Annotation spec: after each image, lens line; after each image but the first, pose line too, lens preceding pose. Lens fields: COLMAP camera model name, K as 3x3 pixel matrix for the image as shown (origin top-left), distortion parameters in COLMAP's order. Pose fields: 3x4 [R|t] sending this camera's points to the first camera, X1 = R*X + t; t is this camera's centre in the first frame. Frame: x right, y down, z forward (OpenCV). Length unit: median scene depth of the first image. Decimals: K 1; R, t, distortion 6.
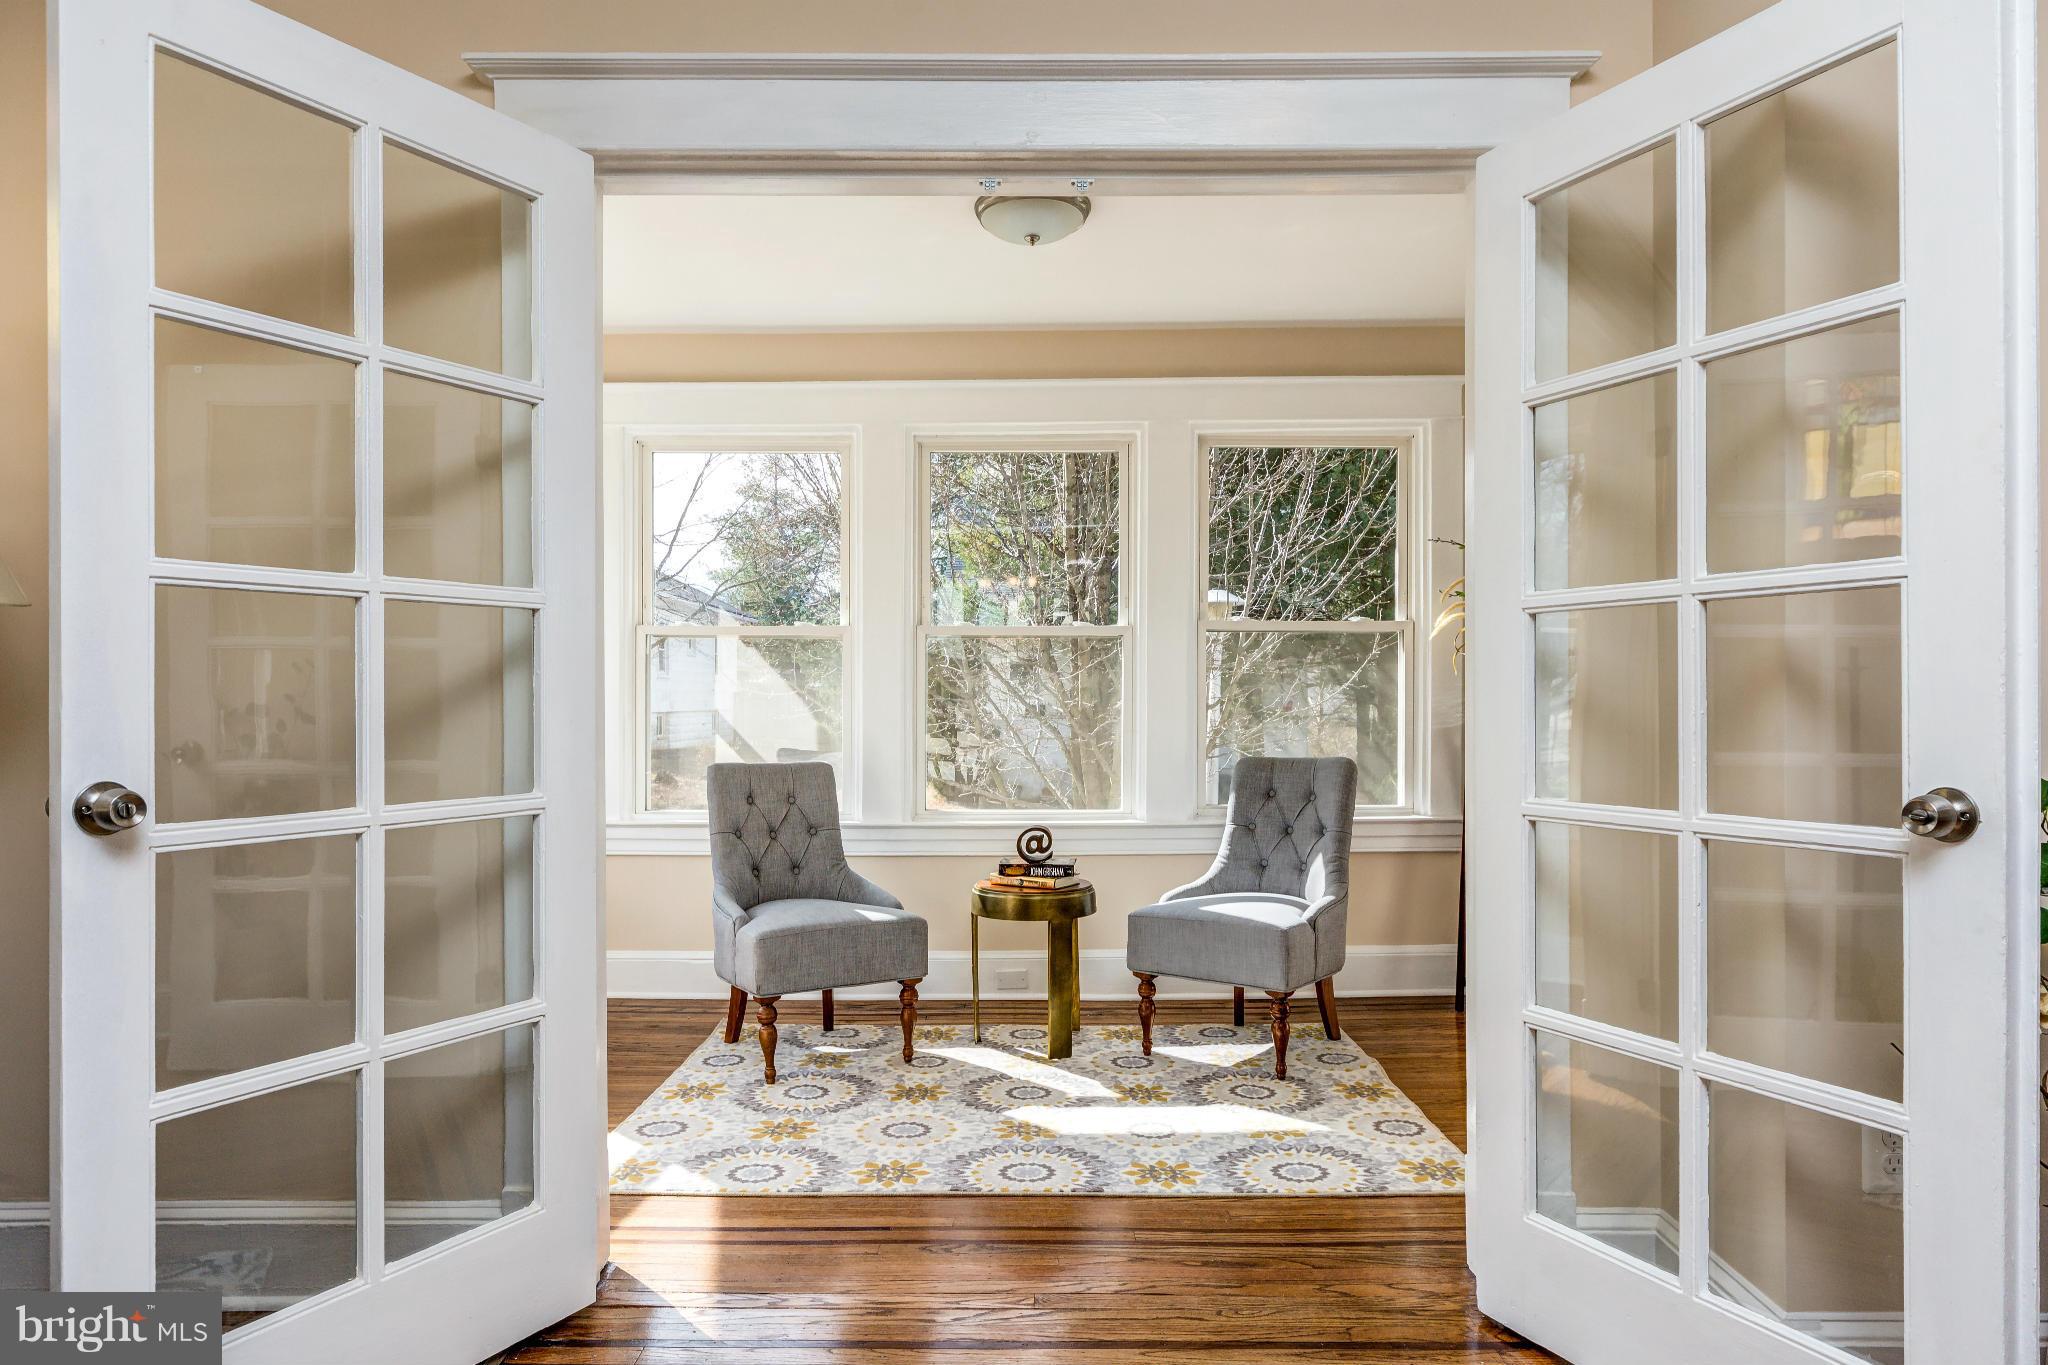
lens RADIAL K [[1213.3, 0, 1030.3], [0, 1213.3, 697.1], [0, 0, 1]] dist [-0.003241, 0.001099]
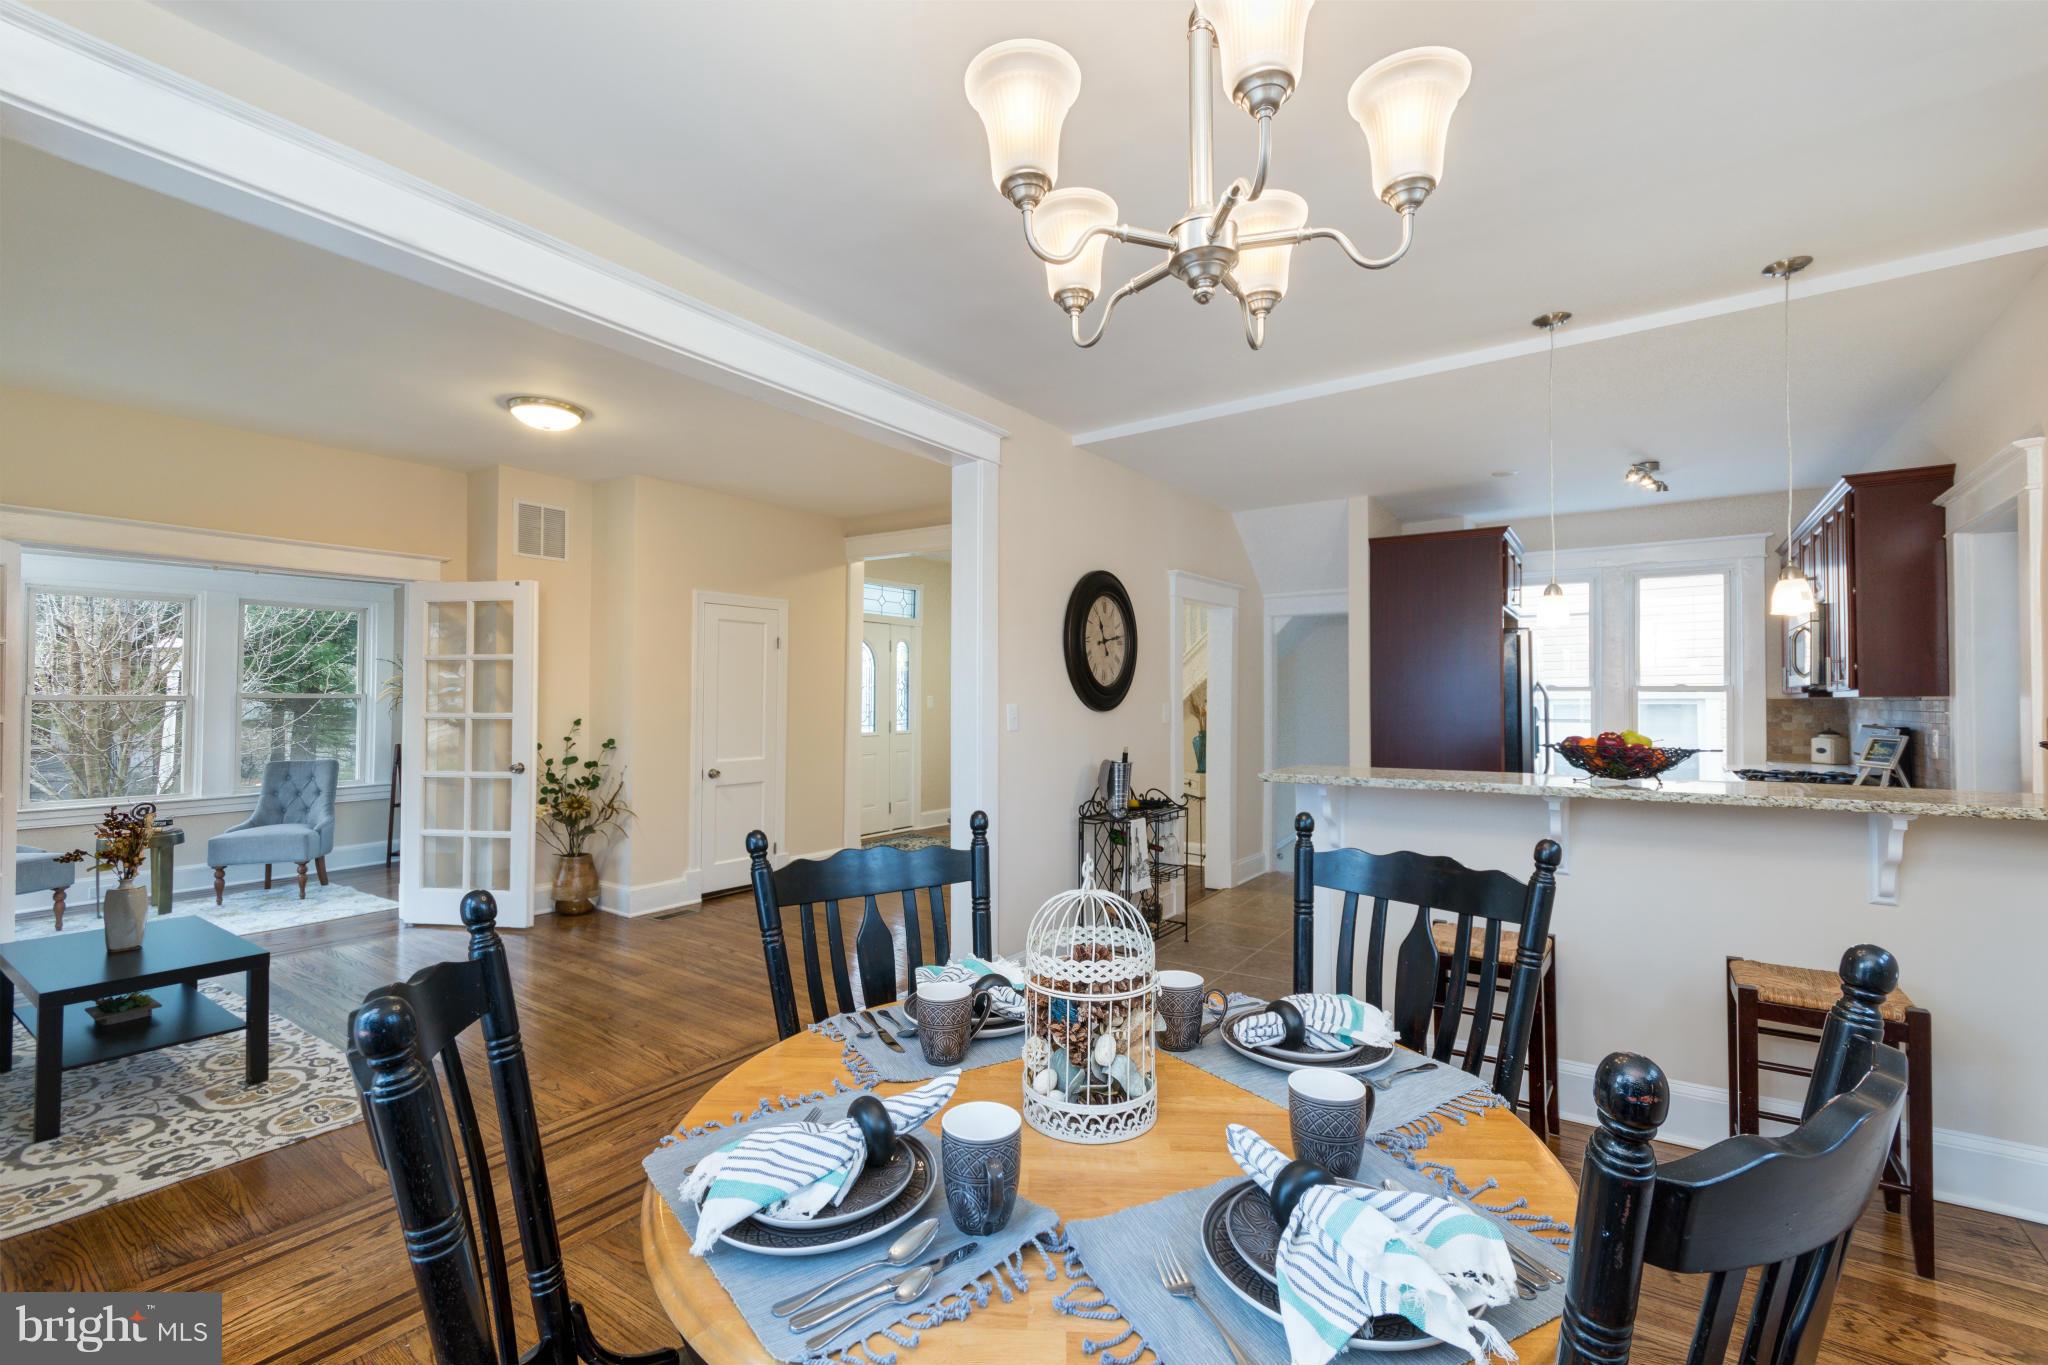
lens RADIAL K [[908.5, 0, 1033.1], [0, 908.5, 685.8], [0, 0, 1]] dist [-0.000083, -0.001345]
pose [[0.563907, 0.008317, 0.825797, -0.388439], [-0.005879, 0.999964, -0.006056, -0.079366], [-0.825818, -0.001439, 0.563935, -0.987647]]
